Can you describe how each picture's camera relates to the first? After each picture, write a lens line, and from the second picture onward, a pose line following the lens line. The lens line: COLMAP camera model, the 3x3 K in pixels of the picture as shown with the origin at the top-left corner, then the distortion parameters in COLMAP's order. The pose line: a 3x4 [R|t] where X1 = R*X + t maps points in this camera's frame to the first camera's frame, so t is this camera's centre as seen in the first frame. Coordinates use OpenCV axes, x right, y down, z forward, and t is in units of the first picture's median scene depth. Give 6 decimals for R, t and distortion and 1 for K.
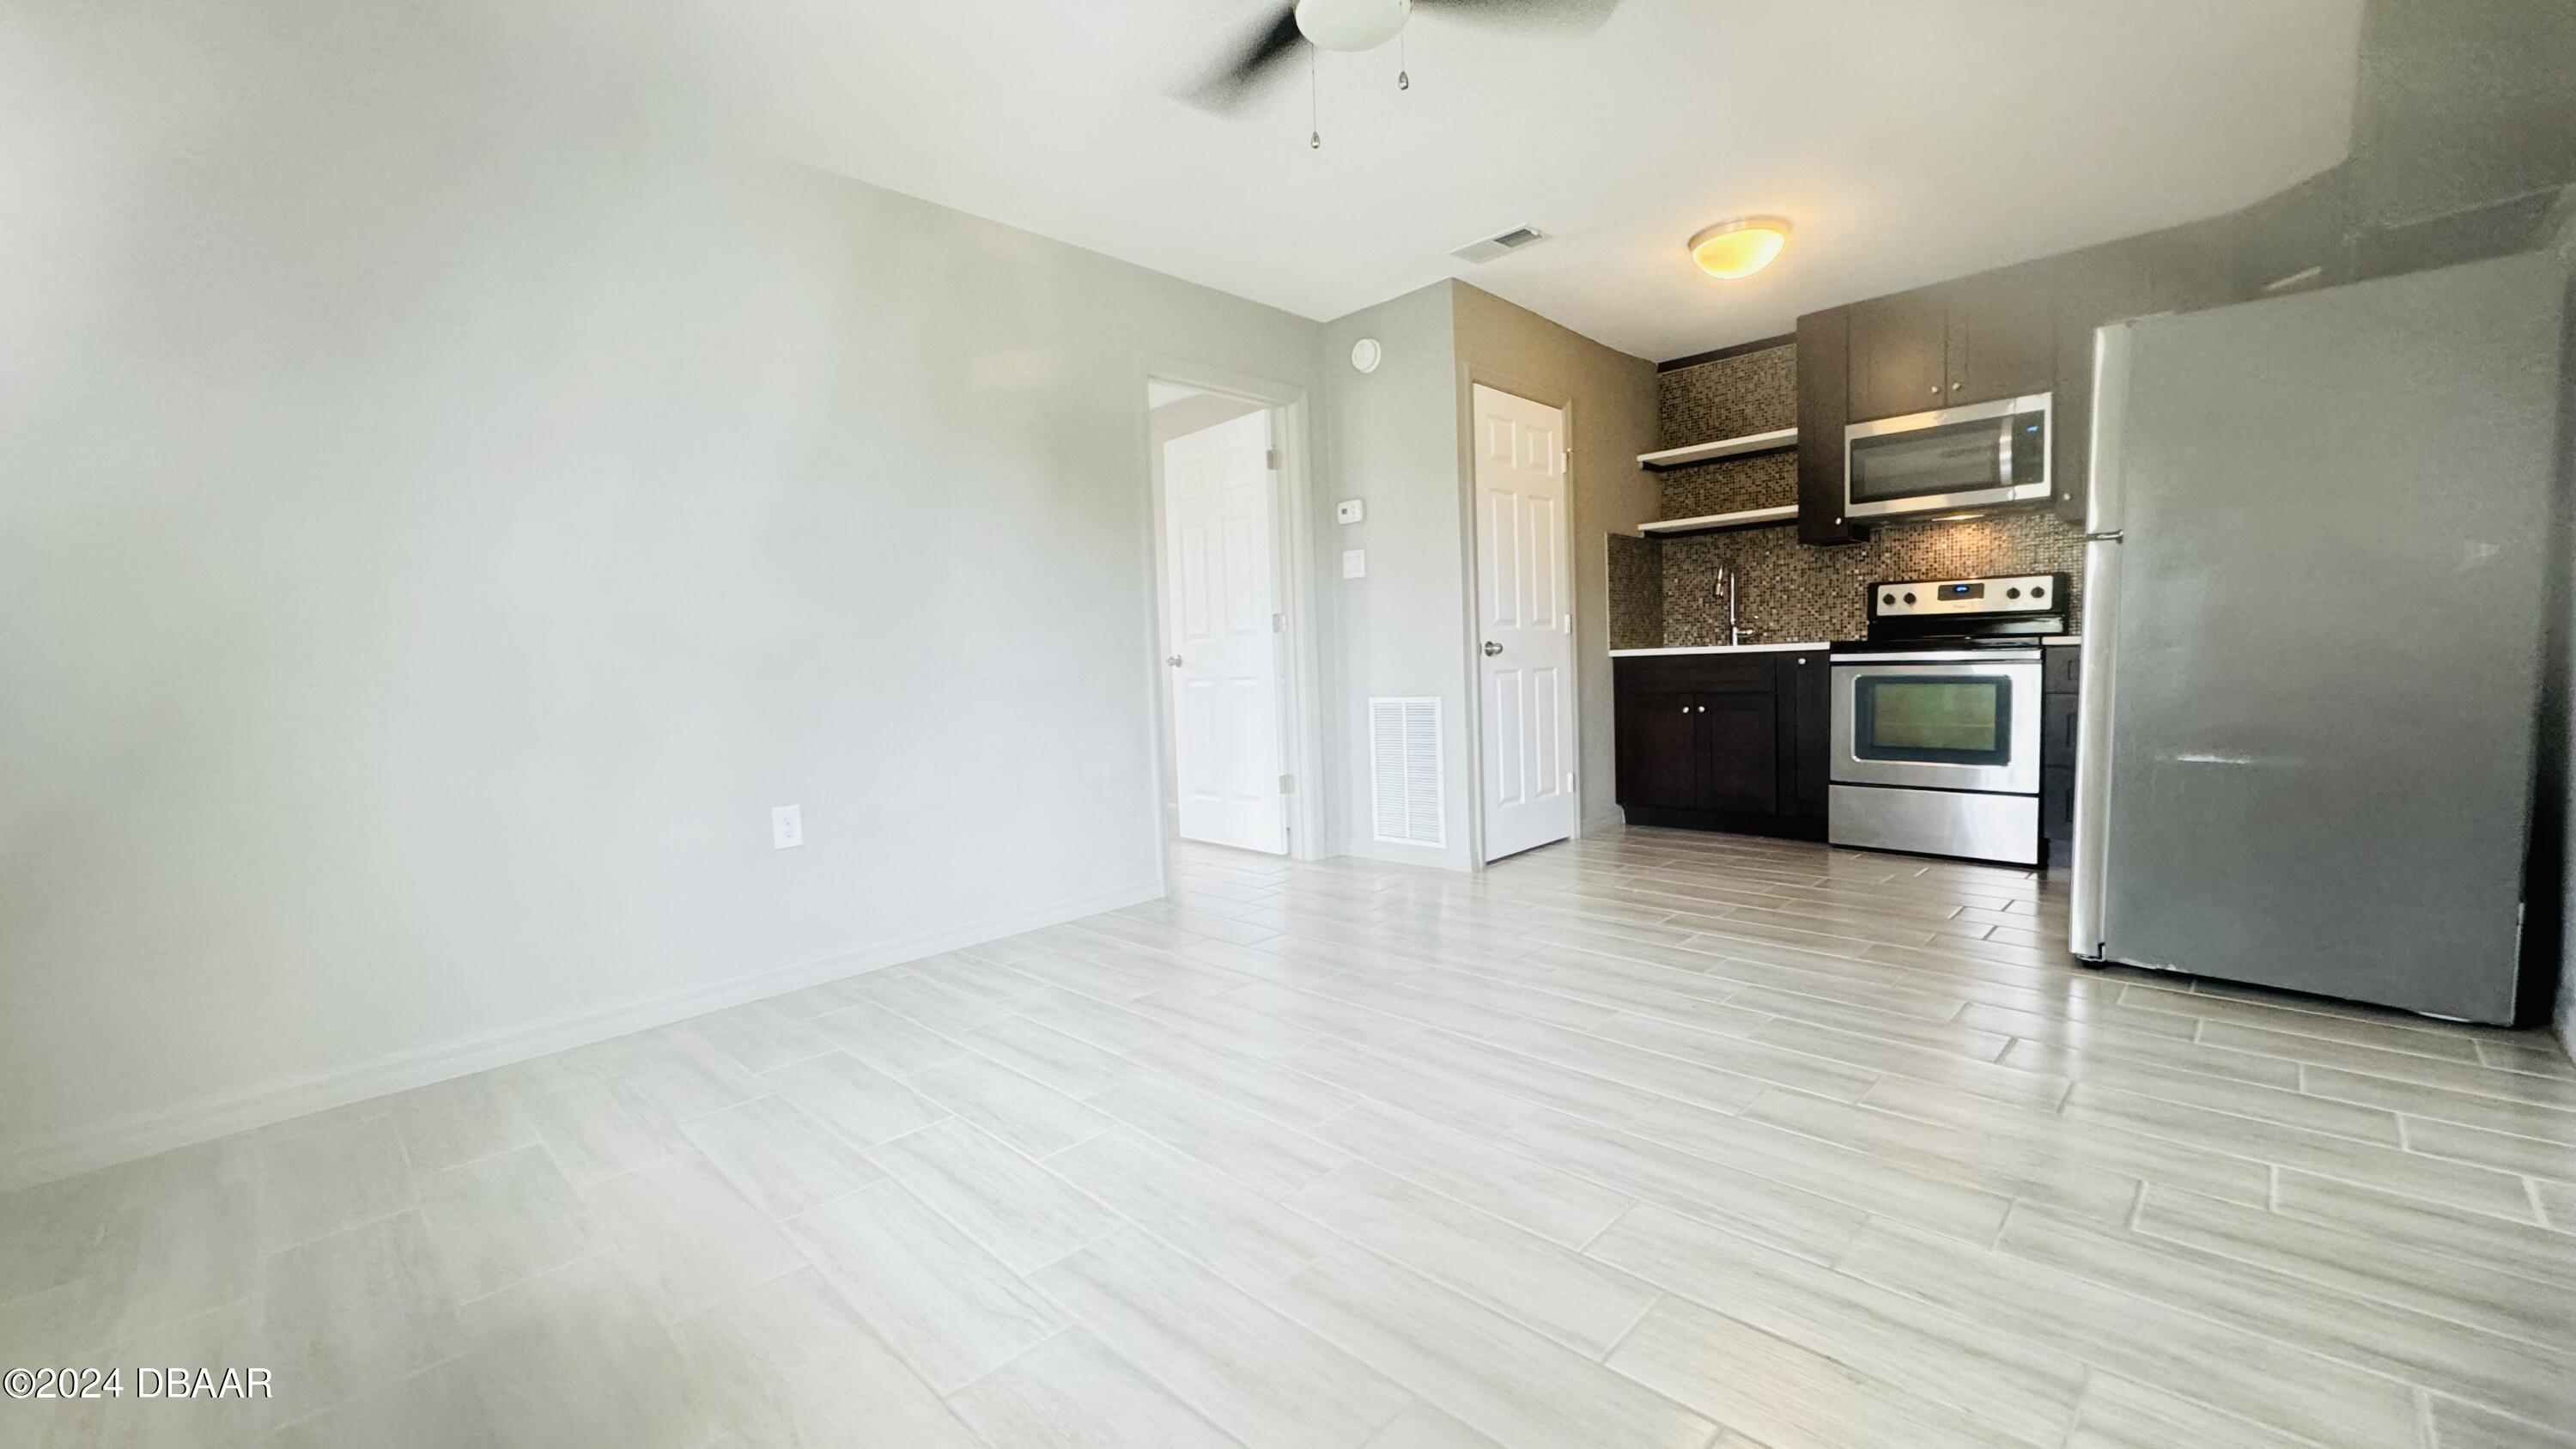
lens RADIAL K [[1026.8, 0, 1296.8], [0, 1026.8, 710.3], [0, 0, 1]] dist [0.001058, 0.000469]
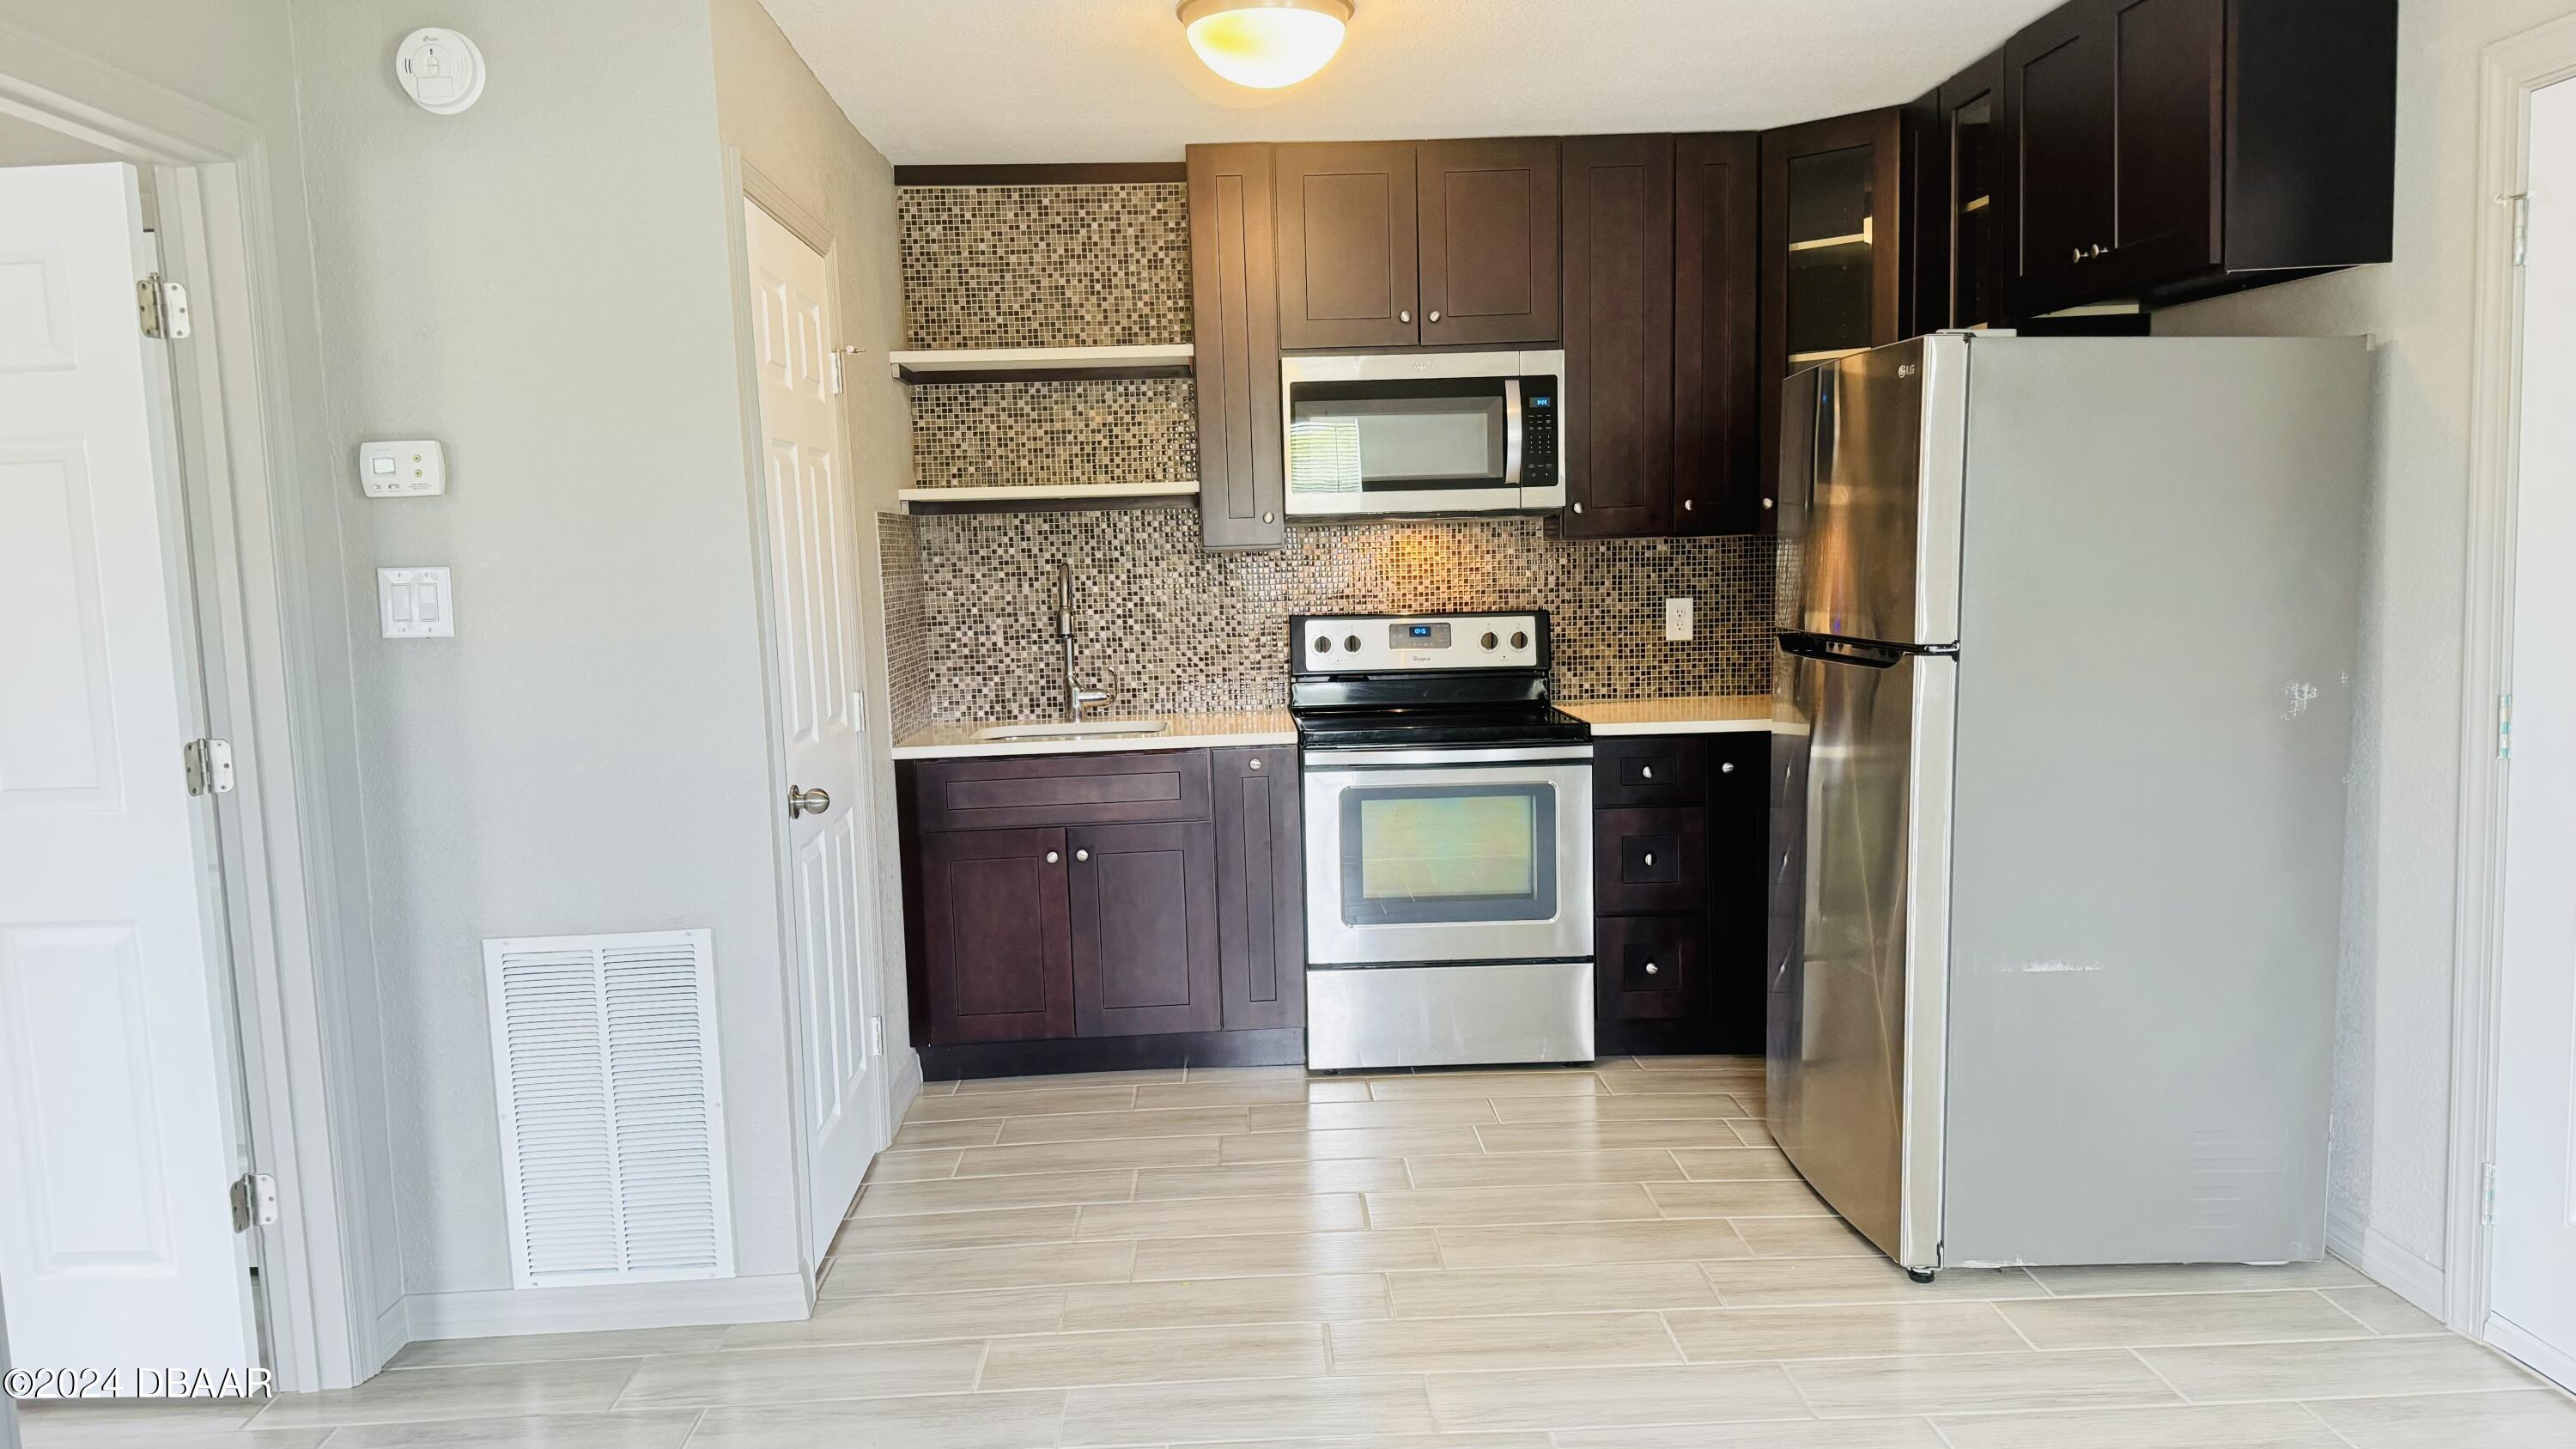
lens RADIAL K [[1776.4, 0, 1290.5], [0, 1776.4, 723.3], [0, 0, 1]] dist [0.048839, -0.049520]
pose [[0.690422, -0.062628, 0.720691, -0.230058], [0.043695, 0.998037, 0.044870, -0.125451], [-0.722086, 0.000512, 0.691803, 0.325416]]
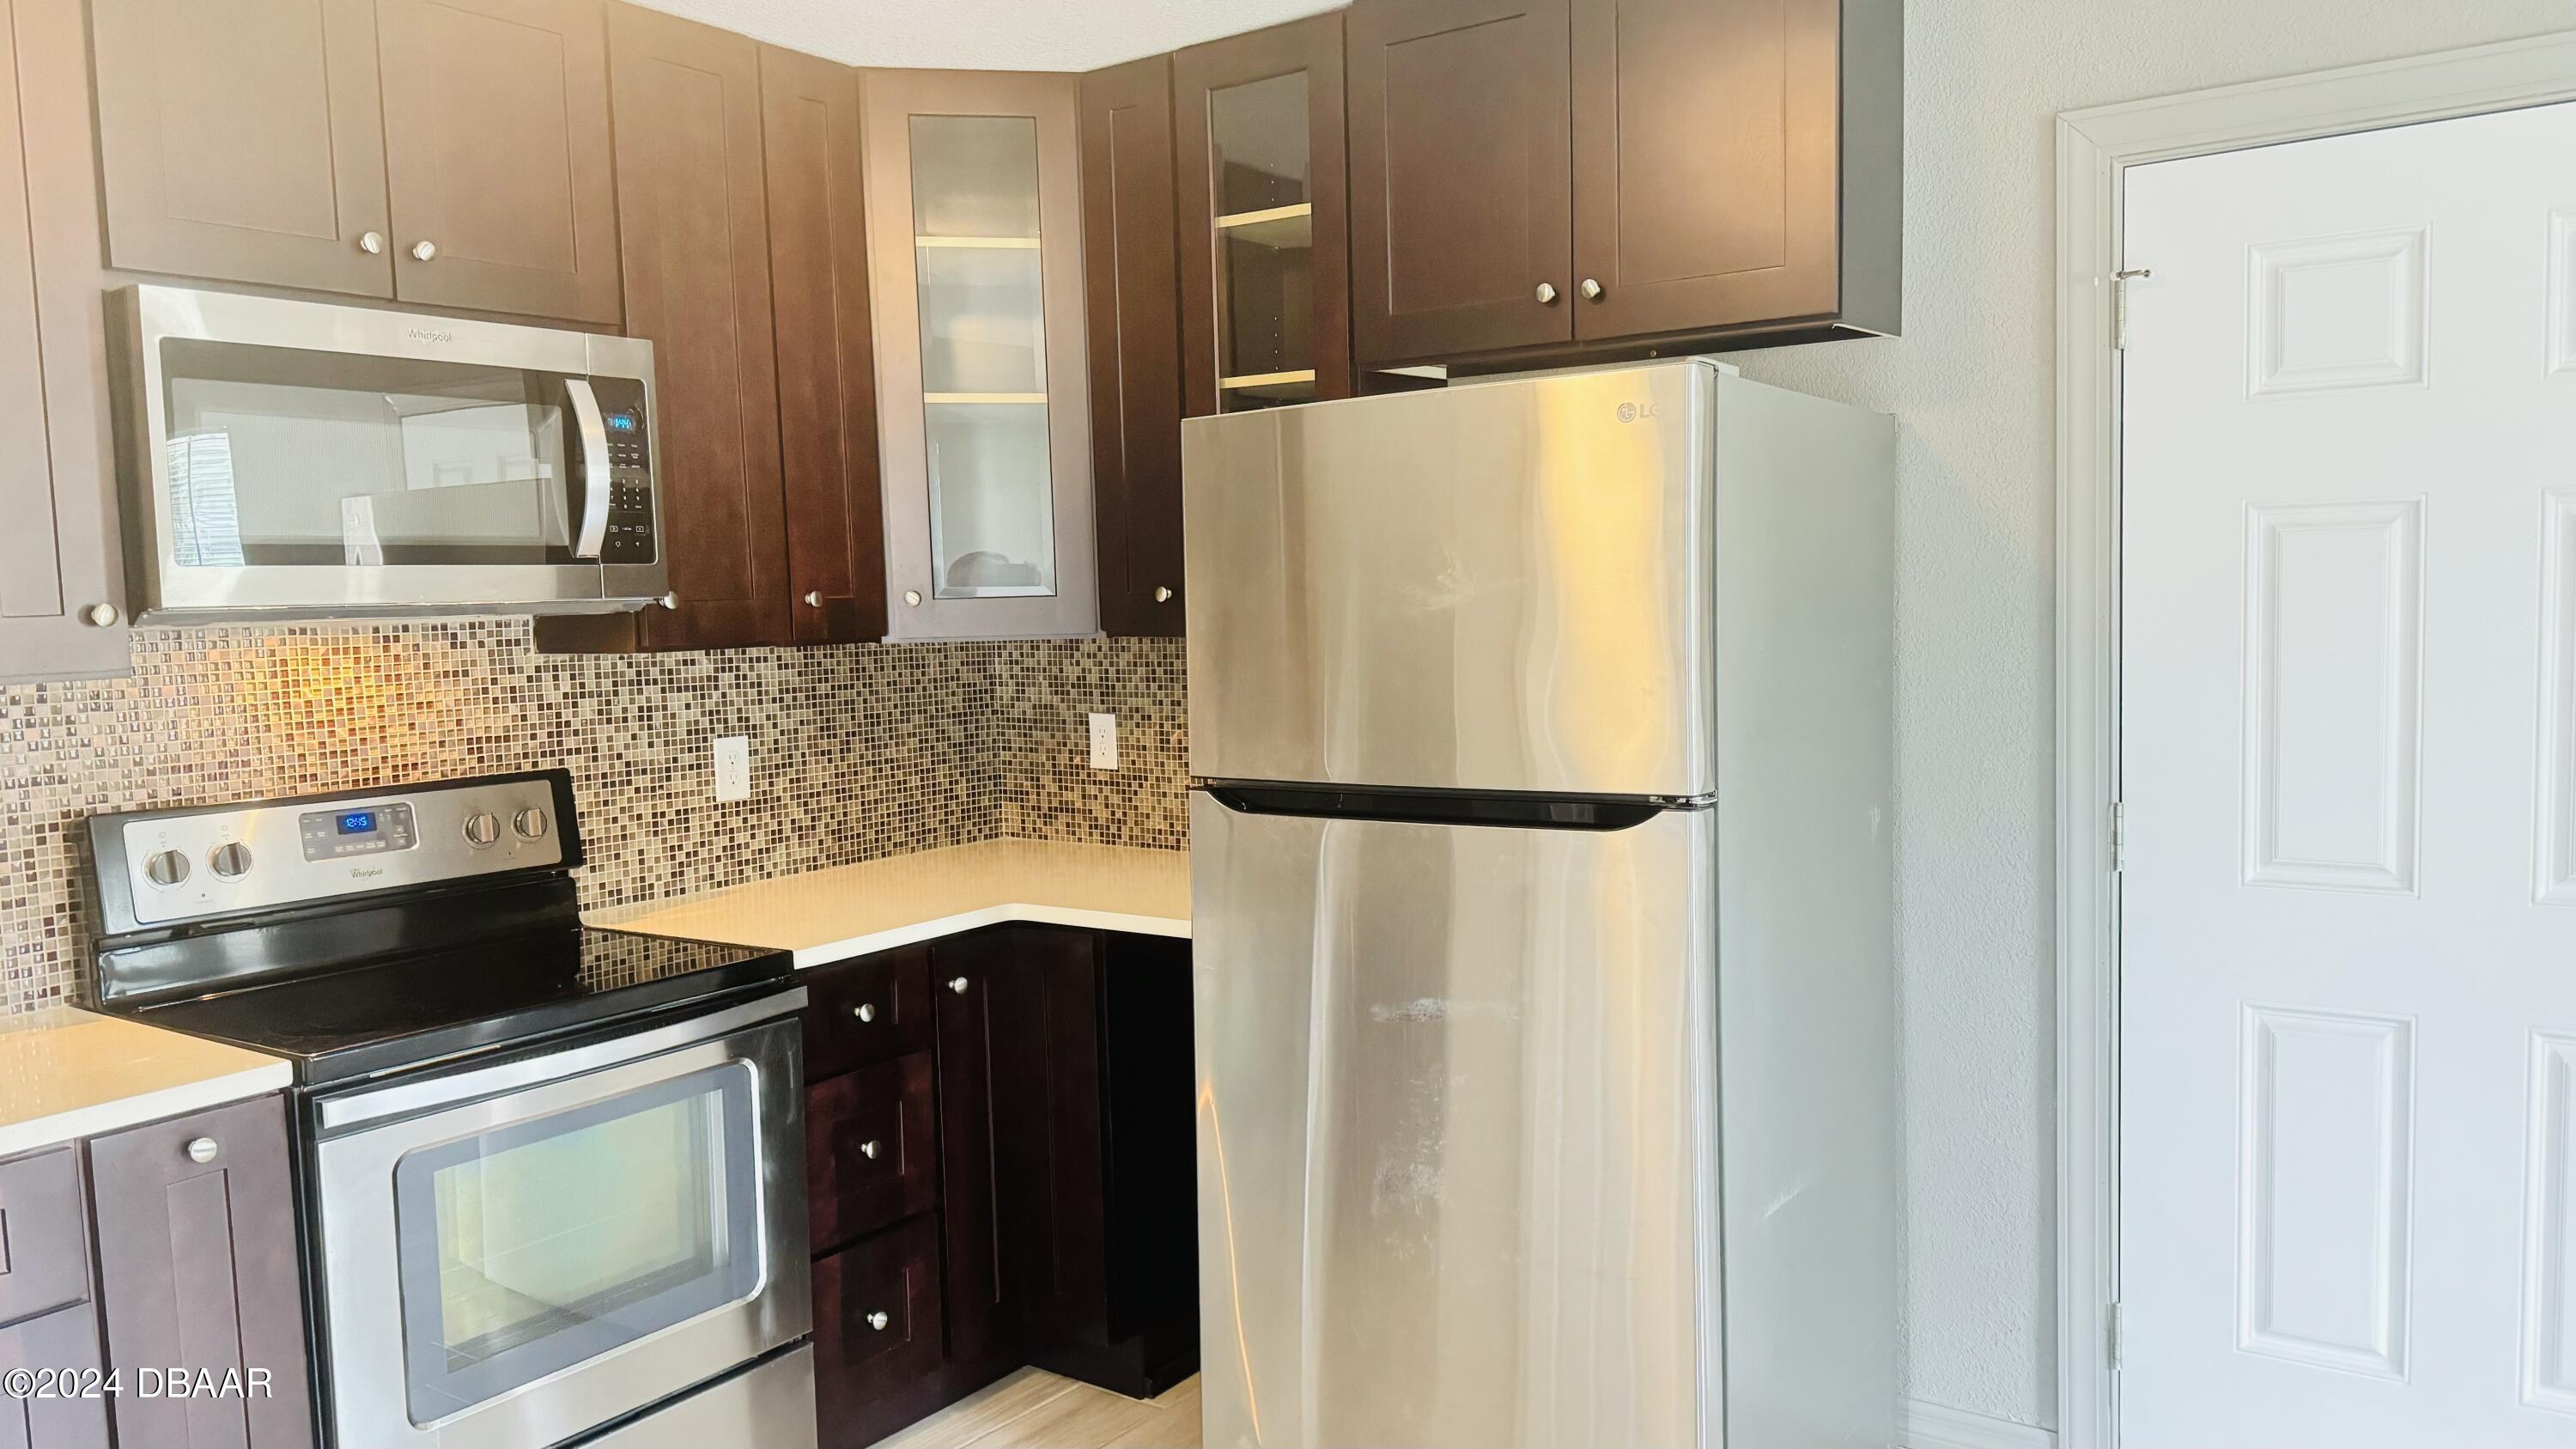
lens RADIAL K [[1776.4, 0, 1276.5], [0, 1776.4, 728.4], [0, 0, 1]] dist [0.048839, -0.049520]
pose [[-0.152505, -0.039387, 0.987518, -0.000720], [0.083432, 0.995126, 0.052575, -0.171596], [-0.984775, 0.090408, -0.148475, 0.861791]]
